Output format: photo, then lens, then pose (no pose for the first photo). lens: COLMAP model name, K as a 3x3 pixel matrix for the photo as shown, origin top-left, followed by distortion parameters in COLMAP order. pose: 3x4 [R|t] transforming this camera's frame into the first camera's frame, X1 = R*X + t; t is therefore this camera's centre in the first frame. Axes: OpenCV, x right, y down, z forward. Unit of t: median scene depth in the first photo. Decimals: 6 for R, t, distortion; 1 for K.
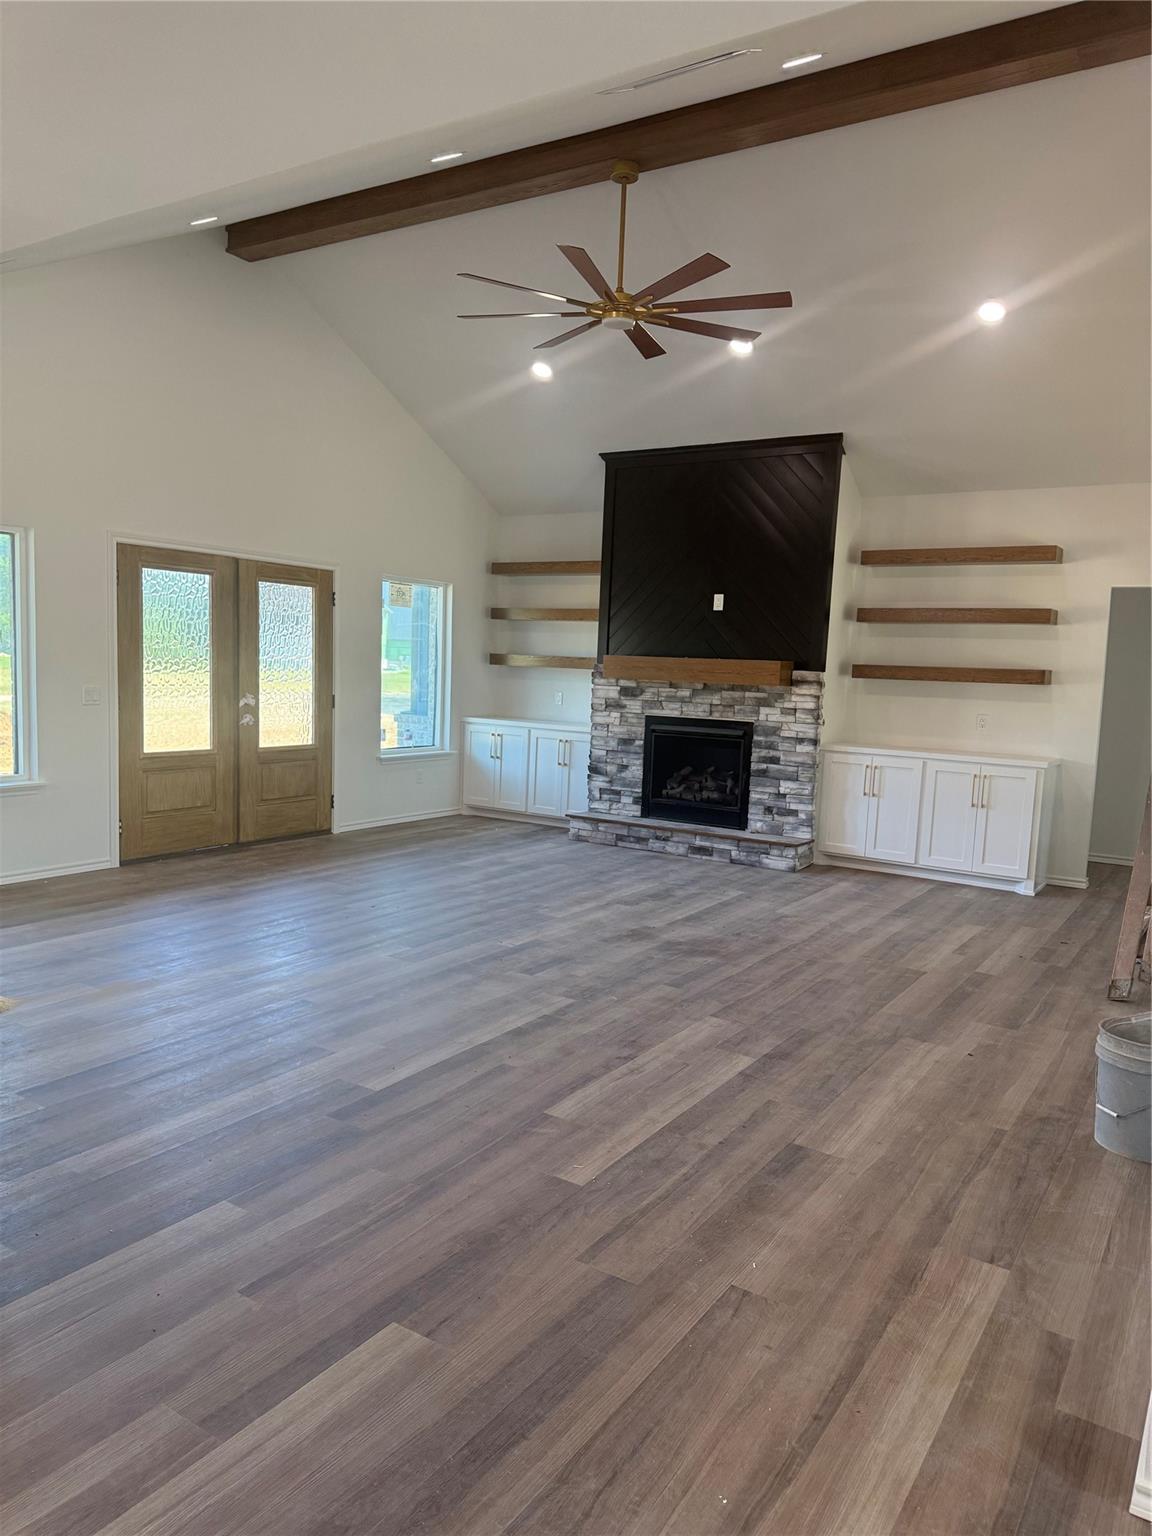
lens RADIAL K [[1099.9, 0, 576.0], [0, 1099.9, 768.0], [0, 0, 1]] dist [-0.005763, 0.042851]
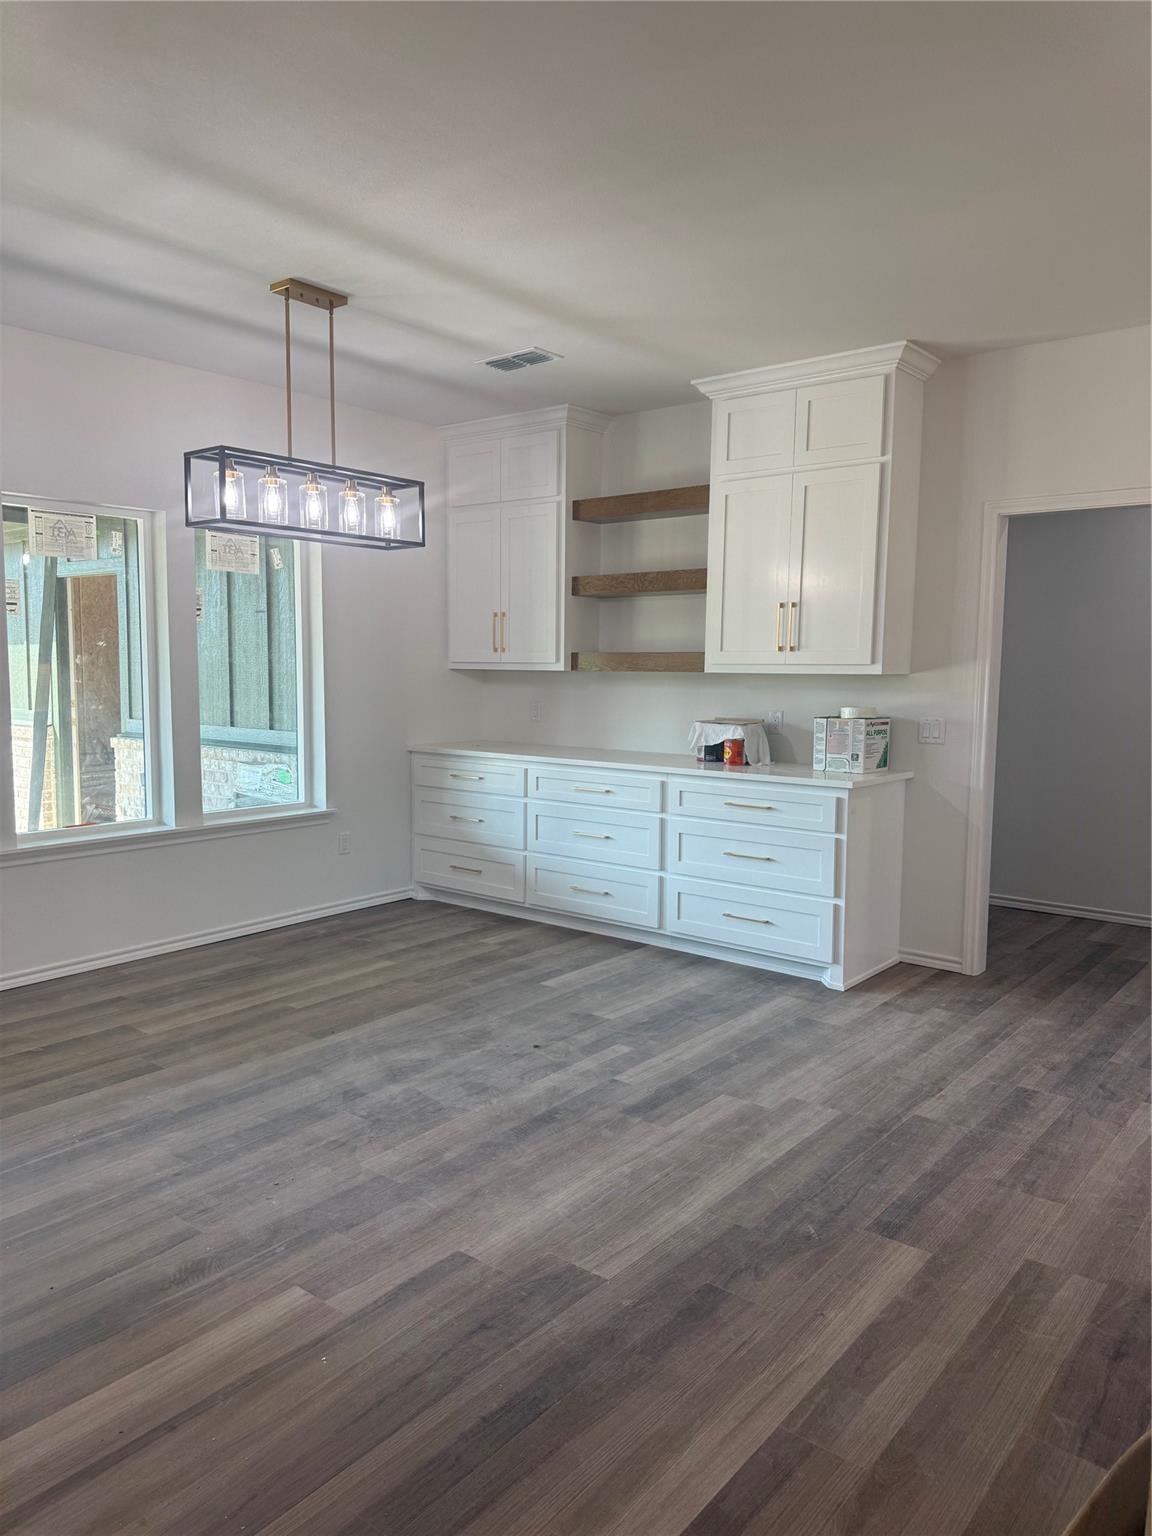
lens RADIAL K [[1099.9, 0, 576.0], [0, 1099.9, 768.0], [0, 0, 1]] dist [-0.005763, 0.042851]
pose [[-0.992923, -0.057793, 0.103750, -0.203397], [-0.035755, 0.978546, 0.202905, -0.181401], [-0.113251, 0.197759, -0.973687, 1.883807]]
